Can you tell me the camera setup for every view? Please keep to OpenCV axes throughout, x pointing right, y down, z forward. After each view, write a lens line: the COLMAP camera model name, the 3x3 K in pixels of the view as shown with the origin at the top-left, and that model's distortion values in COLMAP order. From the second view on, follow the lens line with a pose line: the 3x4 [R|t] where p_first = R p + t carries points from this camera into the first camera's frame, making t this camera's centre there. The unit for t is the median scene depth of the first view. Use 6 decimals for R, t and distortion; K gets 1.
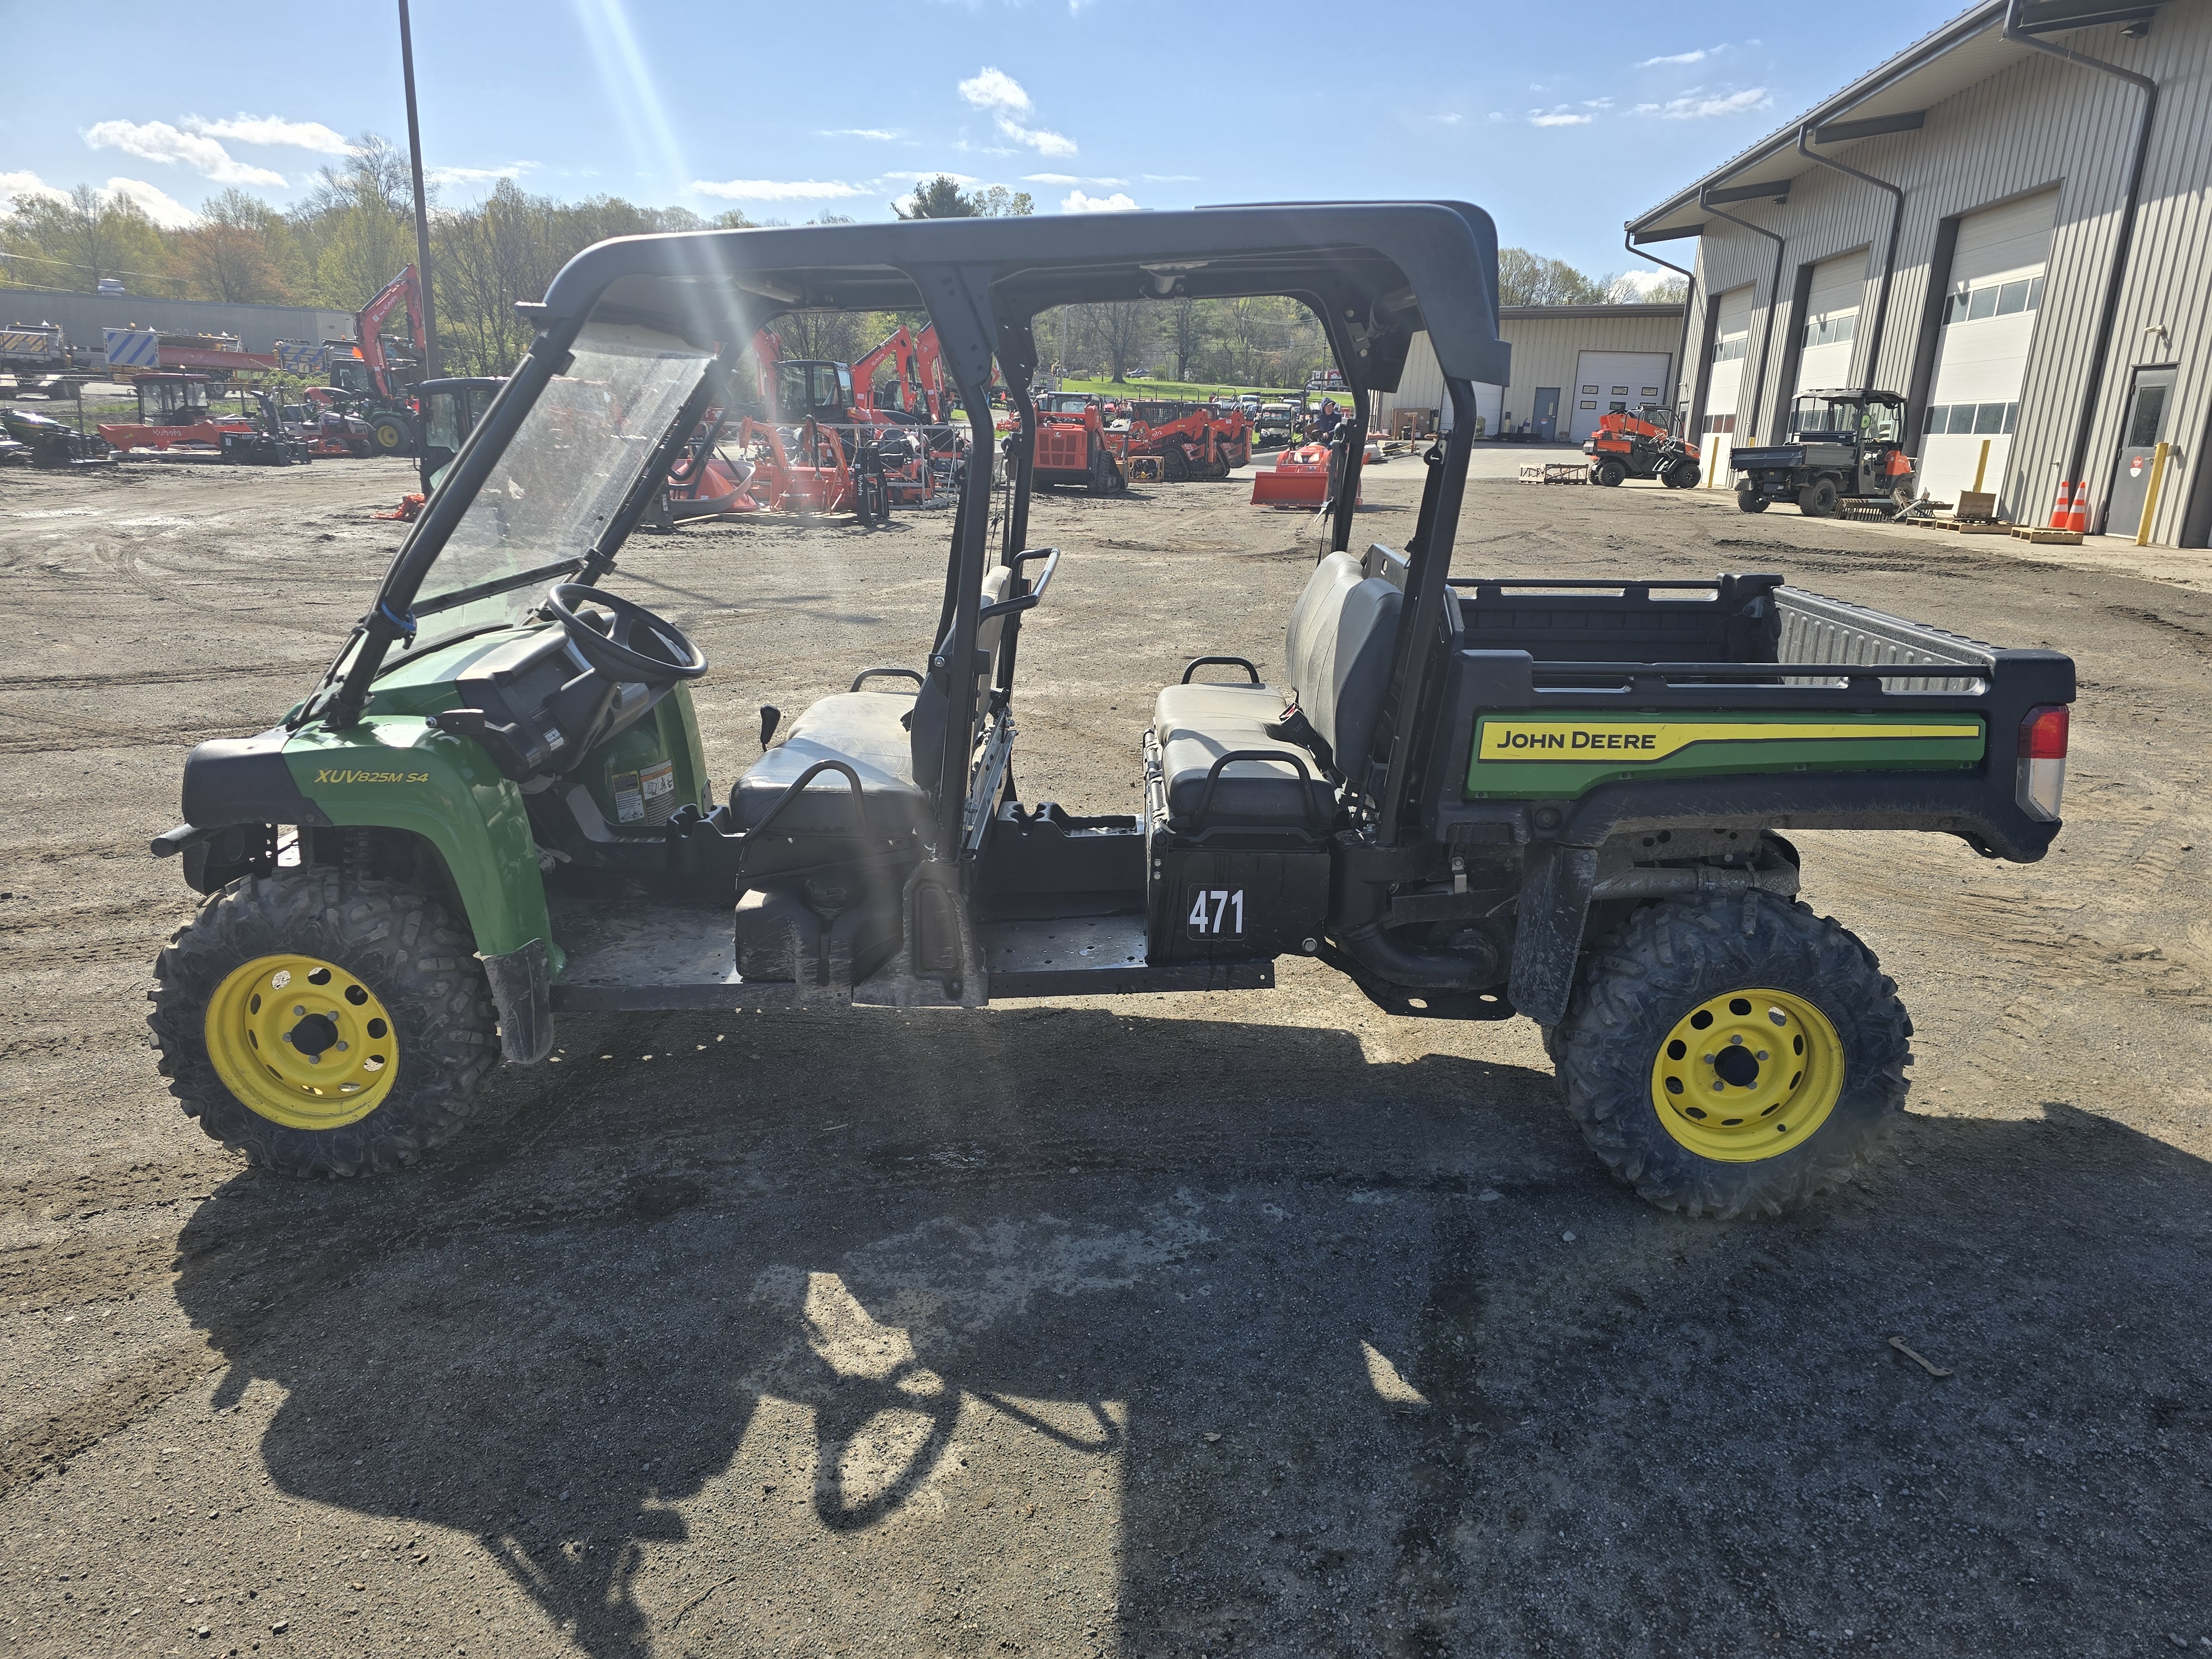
lens RADIAL K [[1477.2, 0, 1123.9], [0, 1477.2, 842.6], [0, 0, 1]] dist [0.059485, -0.053940]
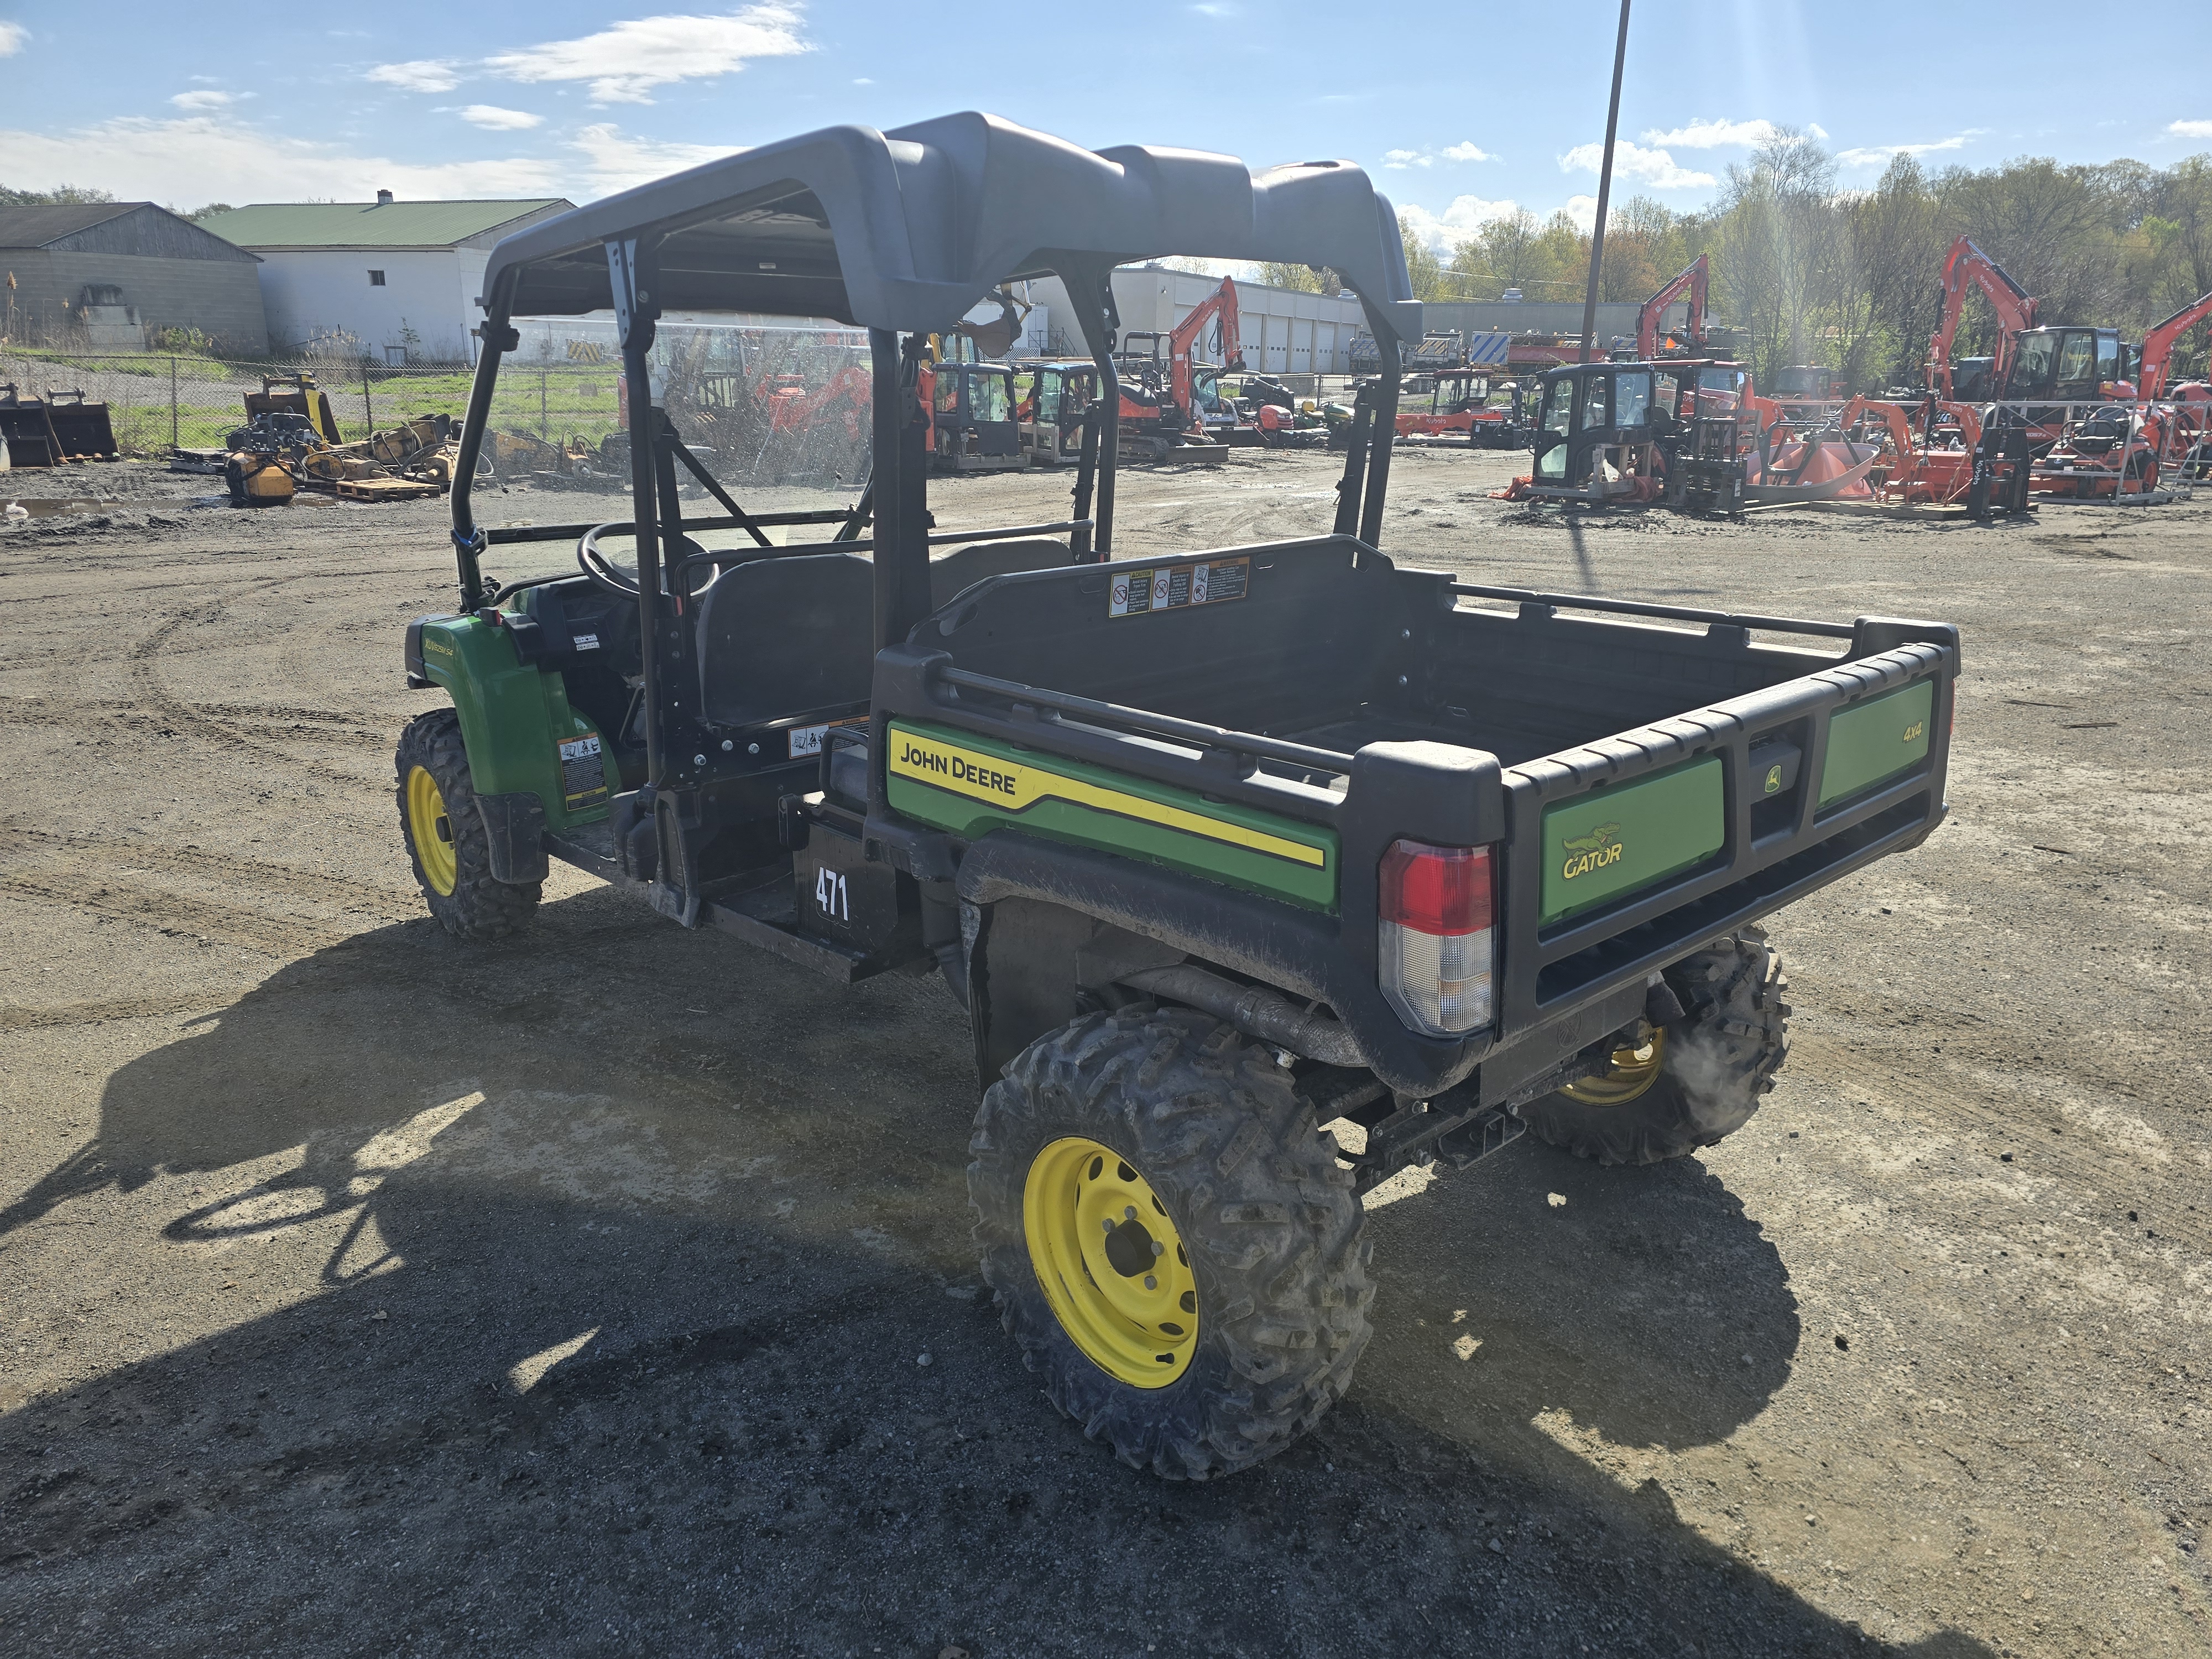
lens RADIAL K [[1477.2, 0, 1123.9], [0, 1477.2, 842.6], [0, 0, 1]] dist [0.059485, -0.053940]
pose [[0.677247, 0.203136, -0.707158, 0.952216], [-0.197451, 0.976054, 0.091279, -0.121402], [0.708766, 0.077811, 0.701139, 0.500491]]
